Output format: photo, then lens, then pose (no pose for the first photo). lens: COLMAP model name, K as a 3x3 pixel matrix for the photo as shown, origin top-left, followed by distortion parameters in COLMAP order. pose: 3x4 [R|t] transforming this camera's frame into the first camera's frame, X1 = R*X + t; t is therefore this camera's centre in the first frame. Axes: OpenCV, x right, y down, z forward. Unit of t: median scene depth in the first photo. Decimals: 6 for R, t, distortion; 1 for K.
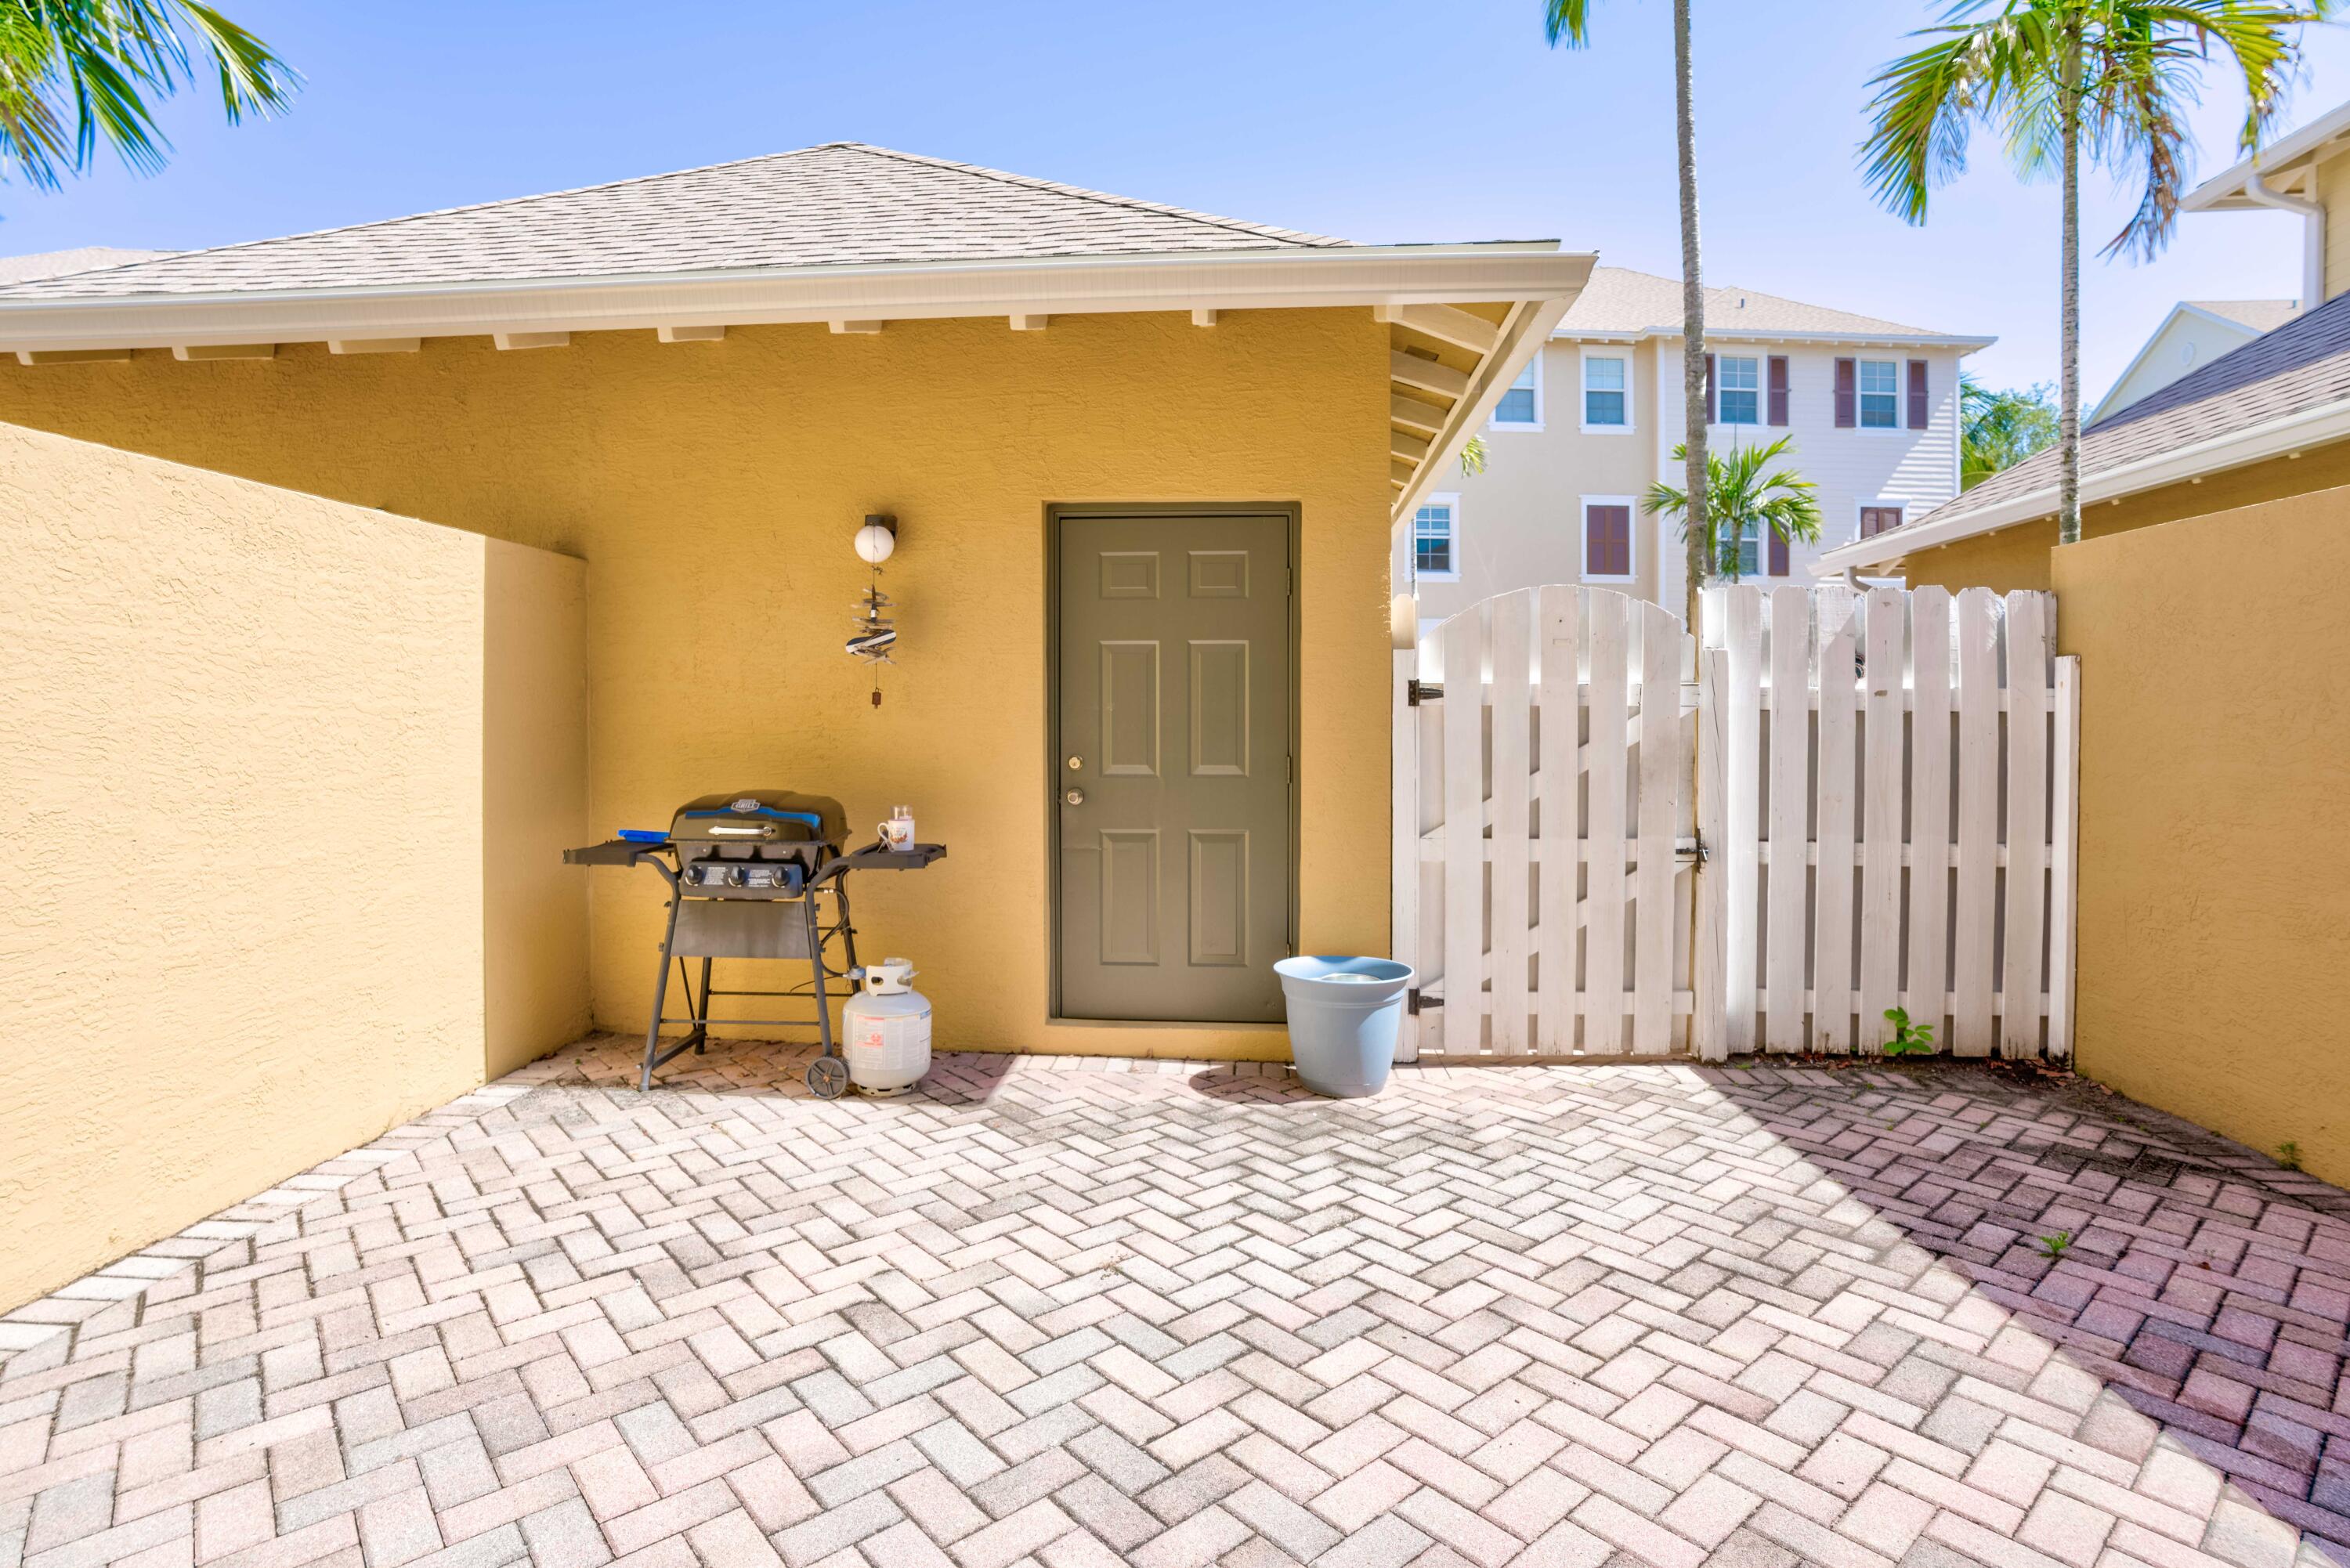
lens RADIAL K [[1176.6, 0, 1164.0], [0, 1176.6, 739.8], [0, 0, 1]] dist [-0.073252, 0.035279]
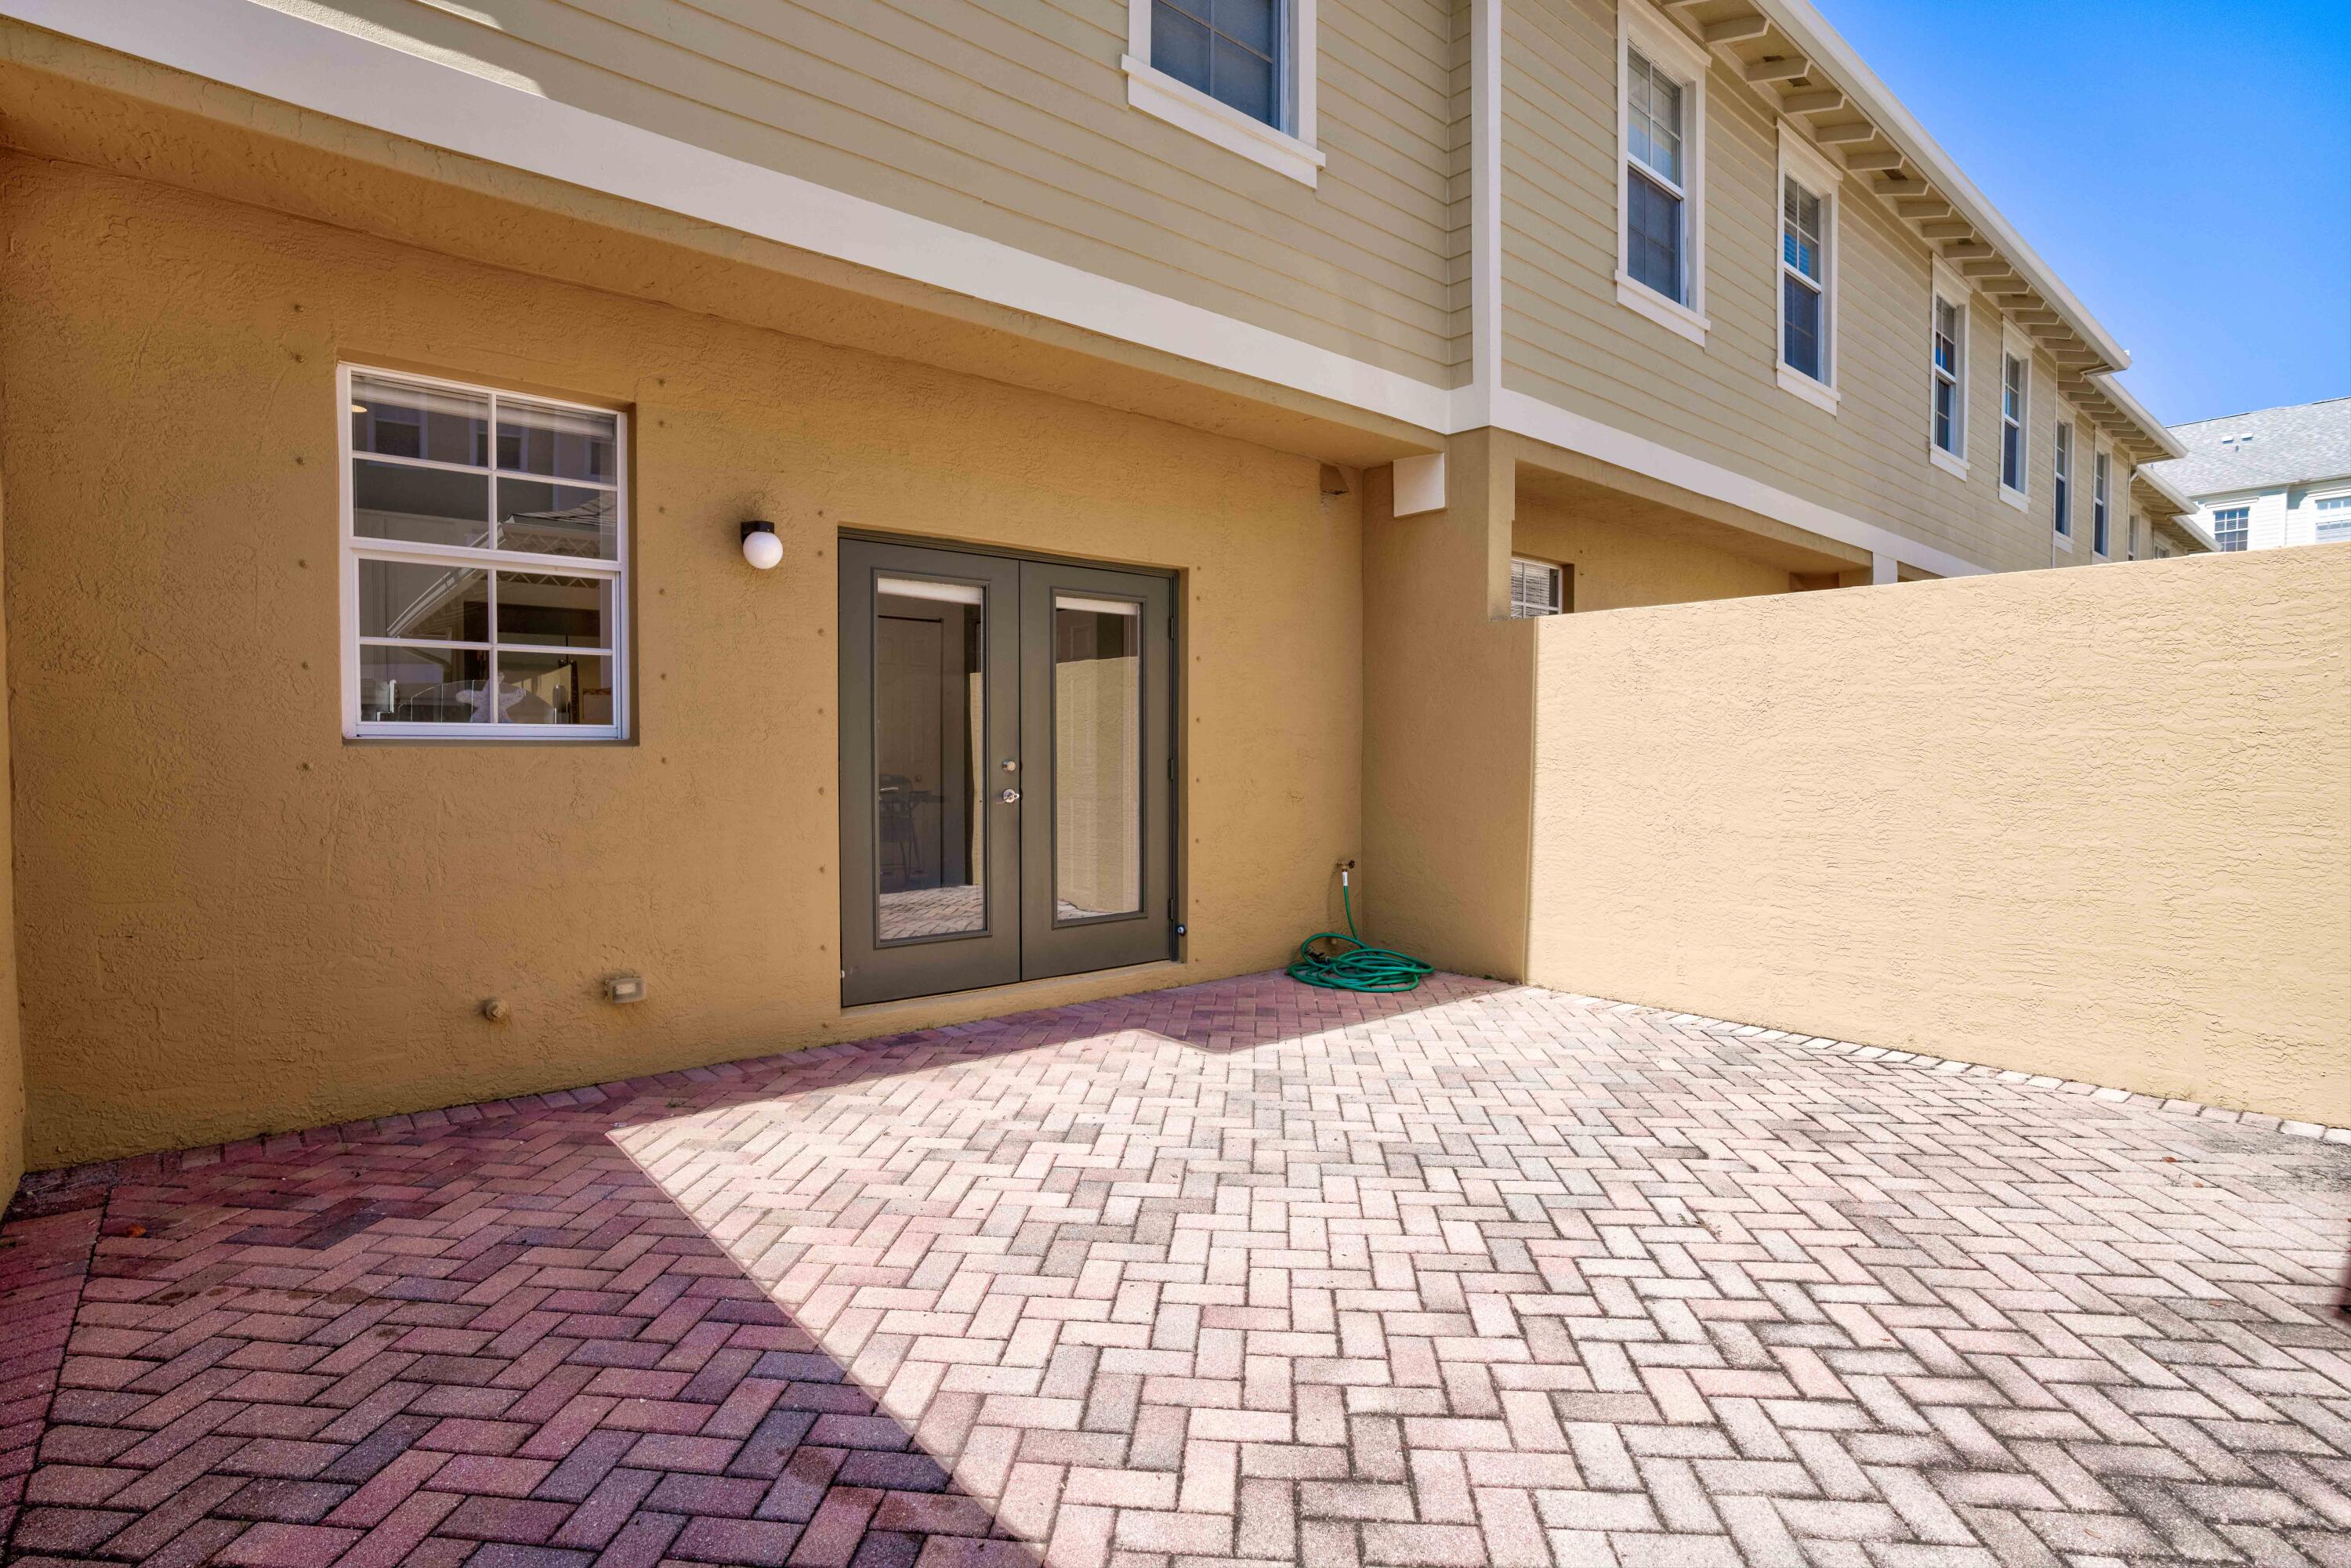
lens RADIAL K [[1177.1, 0, 1164.5], [0, 1177.1, 739.7], [0, 0, 1]] dist [-0.073252, 0.035279]
pose [[-0.715039, -0.008167, -0.699037, 0.741472], [-0.017481, 0.999828, 0.006199, -0.005281], [0.698866, 0.016652, -0.715059, 0.964506]]
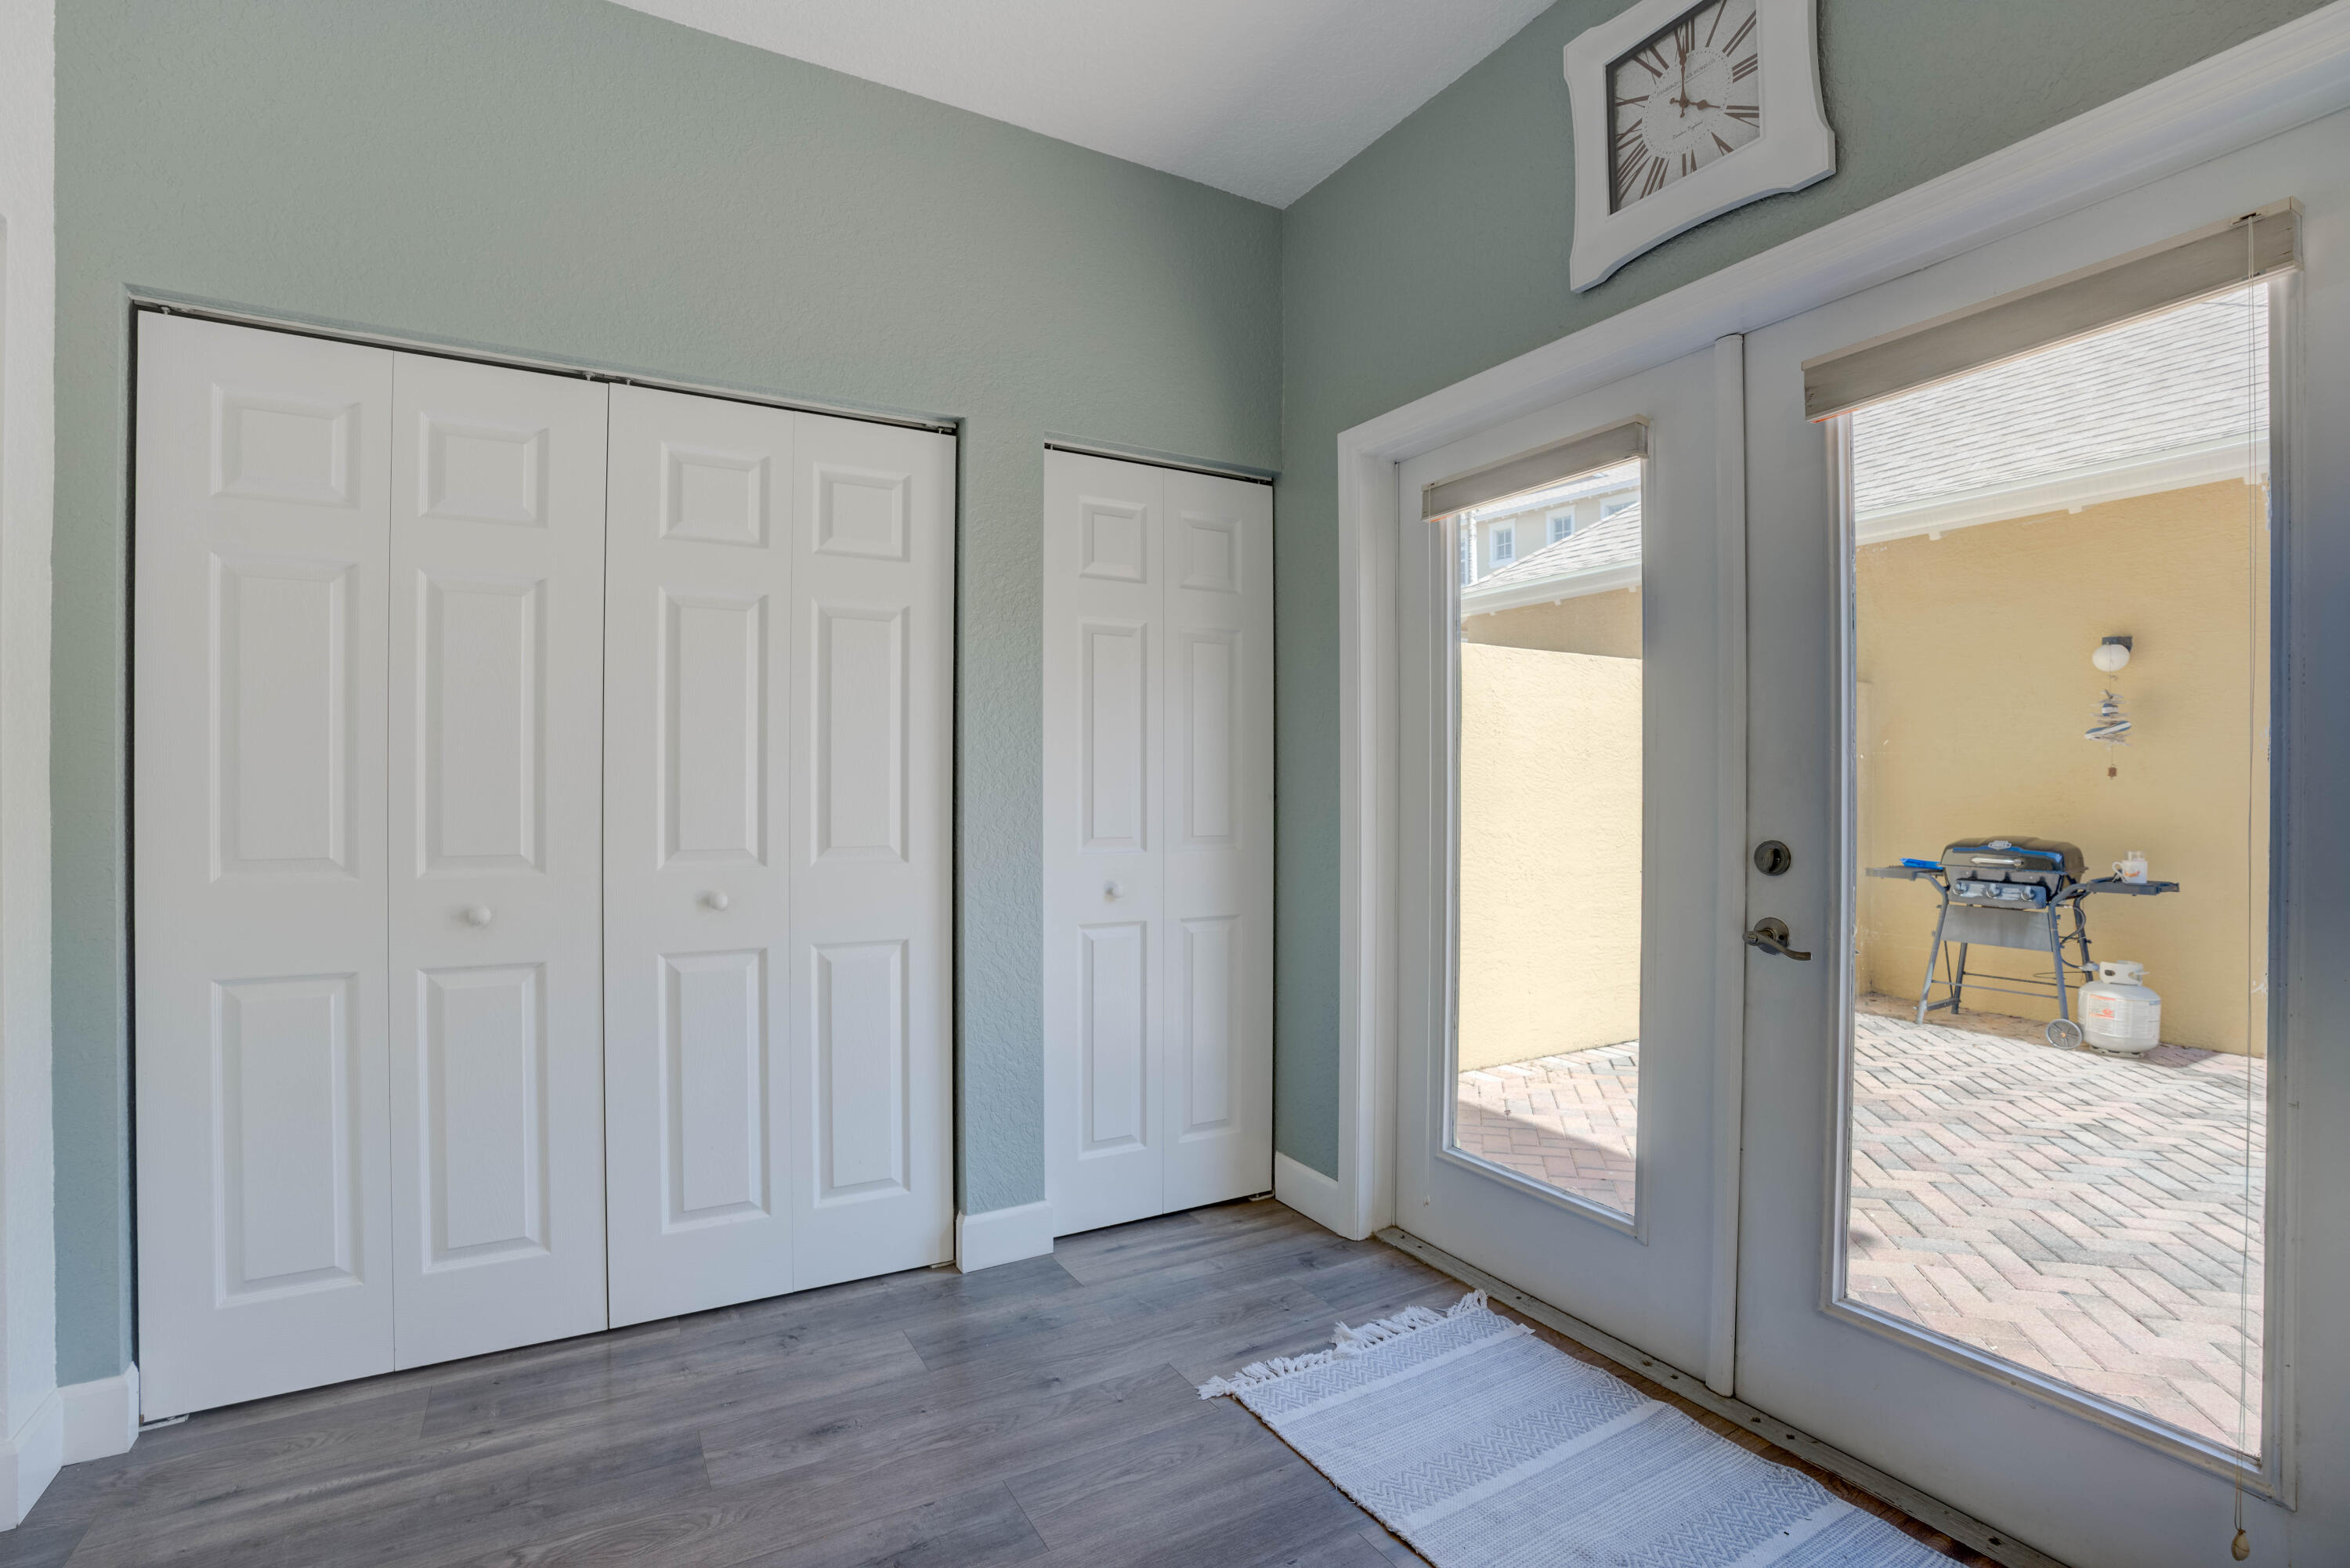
lens RADIAL K [[1072.0, 0, 1157.8], [0, 1072.0, 792.9], [0, 0, 1]] dist [-0.068425, 0.025841]
pose [[0.551527, 0.003774, -0.834148, 0.154350], [-0.015779, 0.999858, -0.005909, 0.015137], [0.834008, 0.016421, 0.551509, -0.641267]]
